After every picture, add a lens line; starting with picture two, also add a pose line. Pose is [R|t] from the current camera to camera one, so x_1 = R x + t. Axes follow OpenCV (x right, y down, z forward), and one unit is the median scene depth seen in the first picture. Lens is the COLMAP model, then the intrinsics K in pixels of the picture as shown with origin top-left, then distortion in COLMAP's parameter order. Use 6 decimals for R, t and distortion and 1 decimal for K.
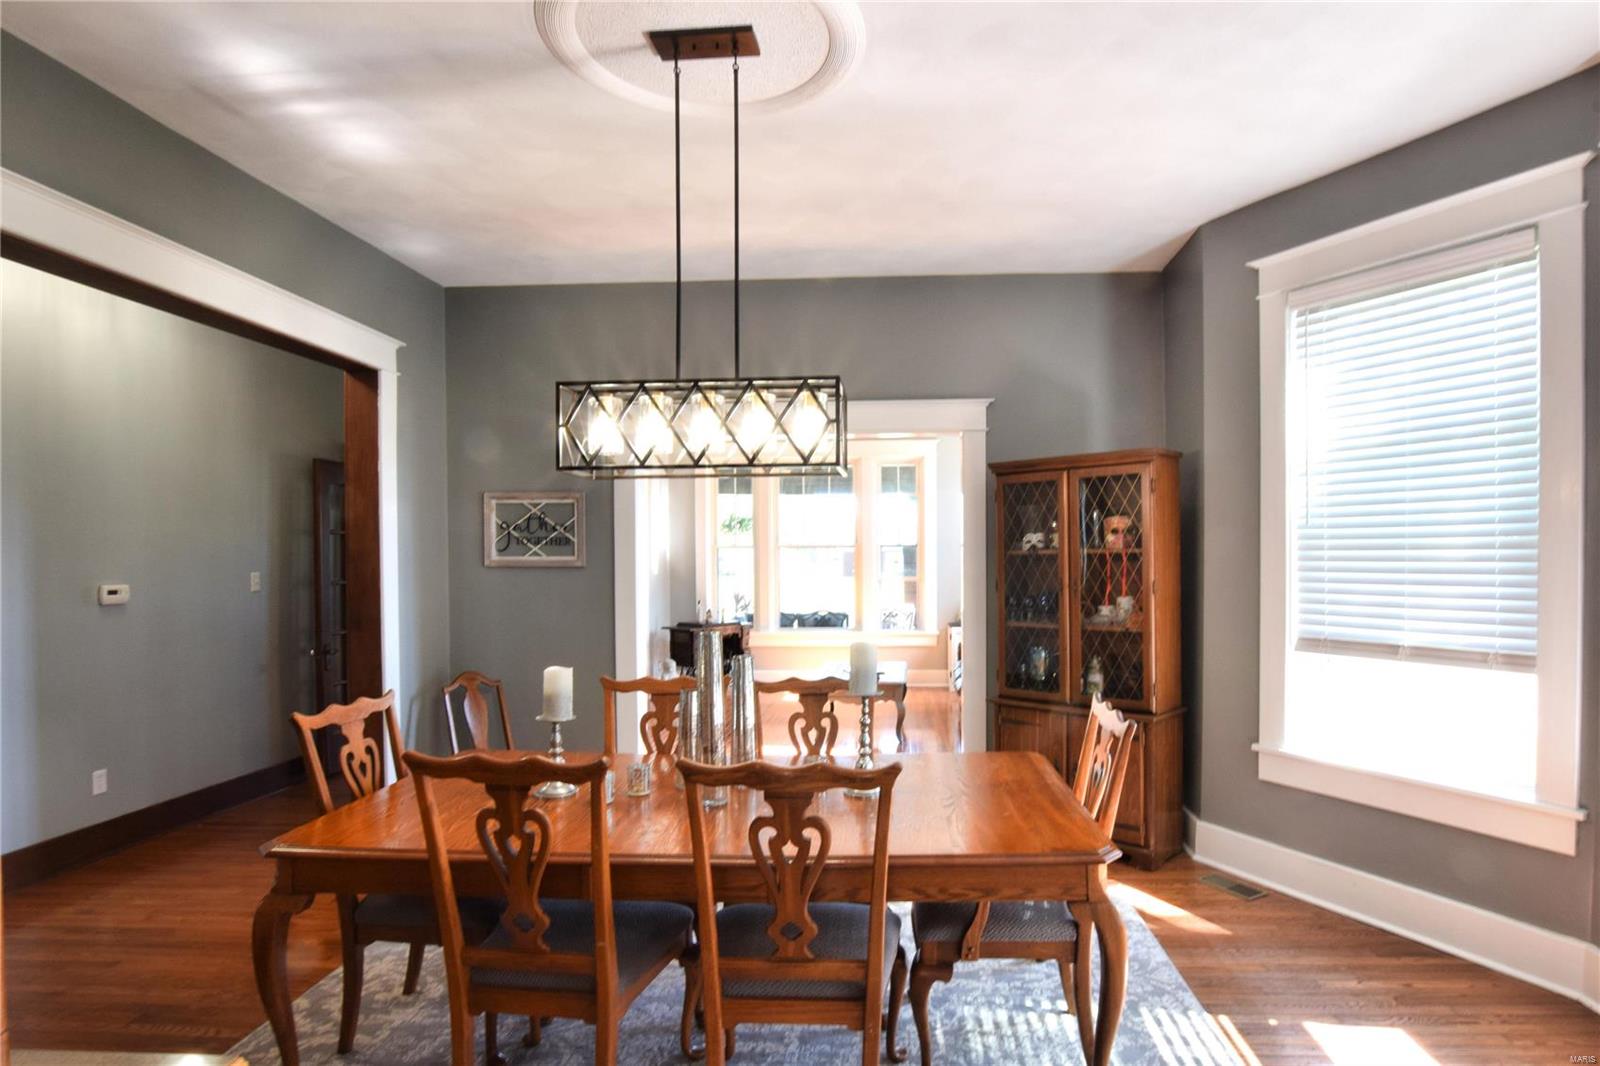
lens RADIAL K [[867.0, 0, 808.6], [0, 867.0, 573.3], [0, 0, 1]] dist [-0.077119, 0.000000]
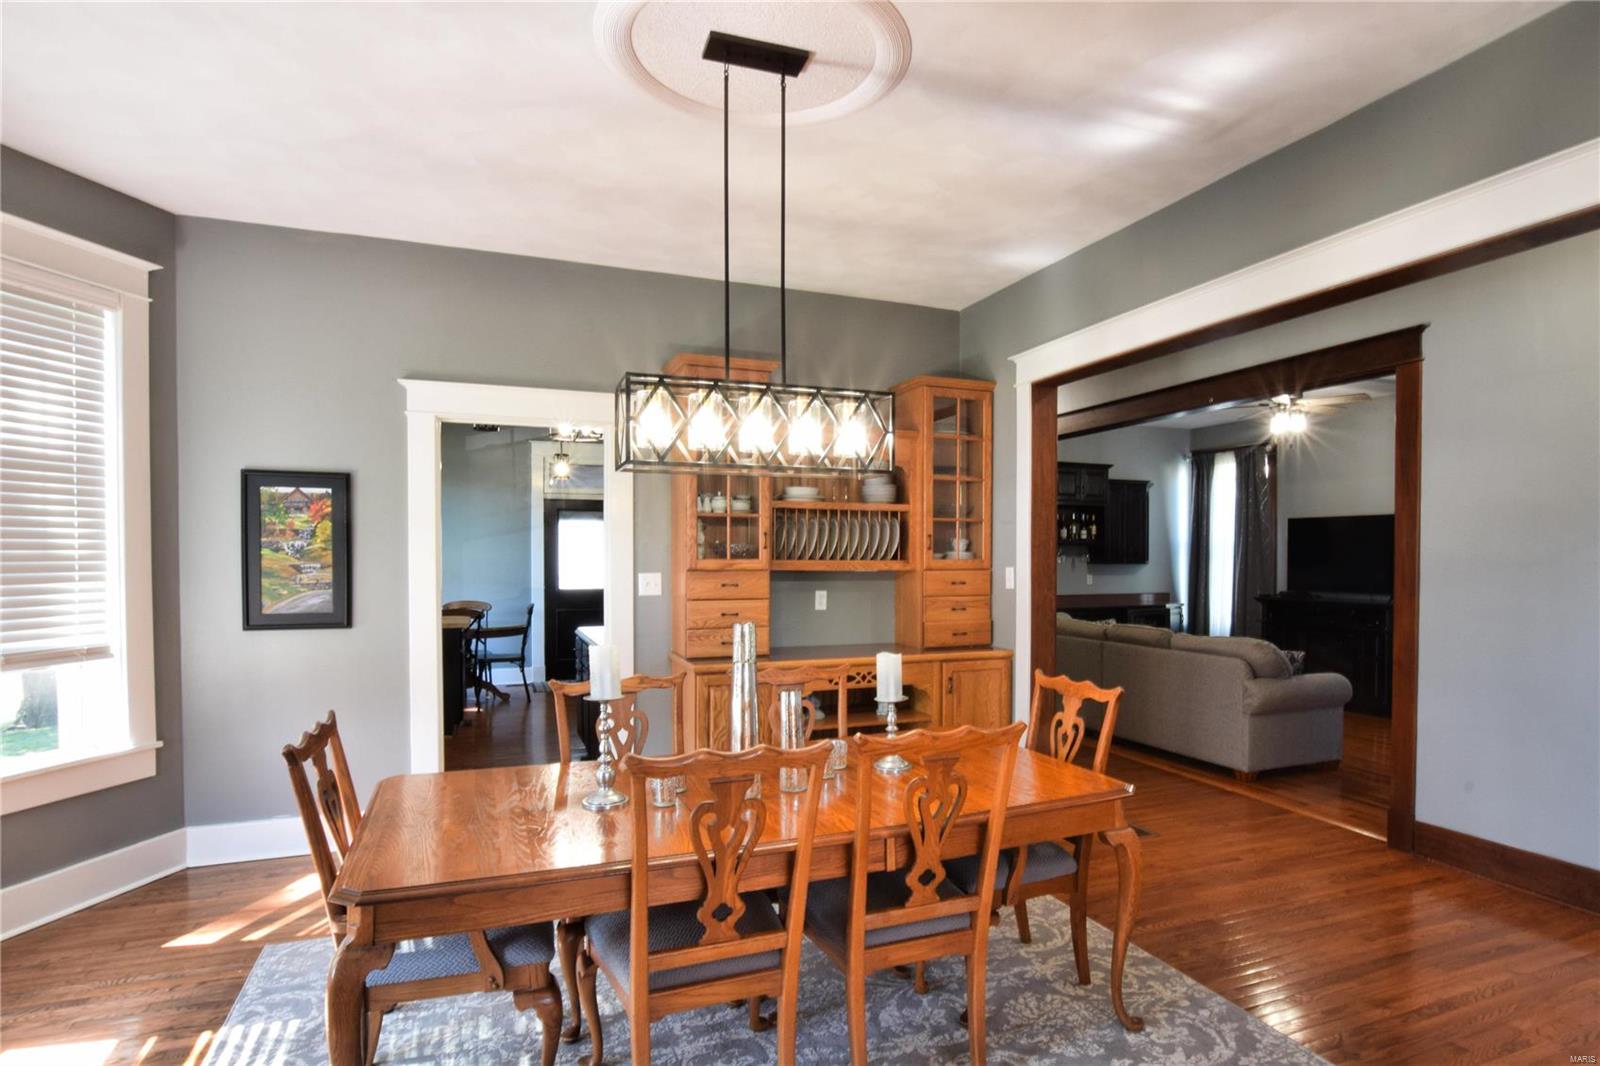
lens RADIAL K [[867.0, 0, 808.6], [0, 867.0, 573.3], [0, 0, 1]] dist [-0.077119, 0.000000]
pose [[0.922690, -0.000096, 0.385542, -0.458724], [0.000358, 1.000000, -0.000606, 0.006759], [-0.385542, 0.000697, 0.922690, 0.020838]]
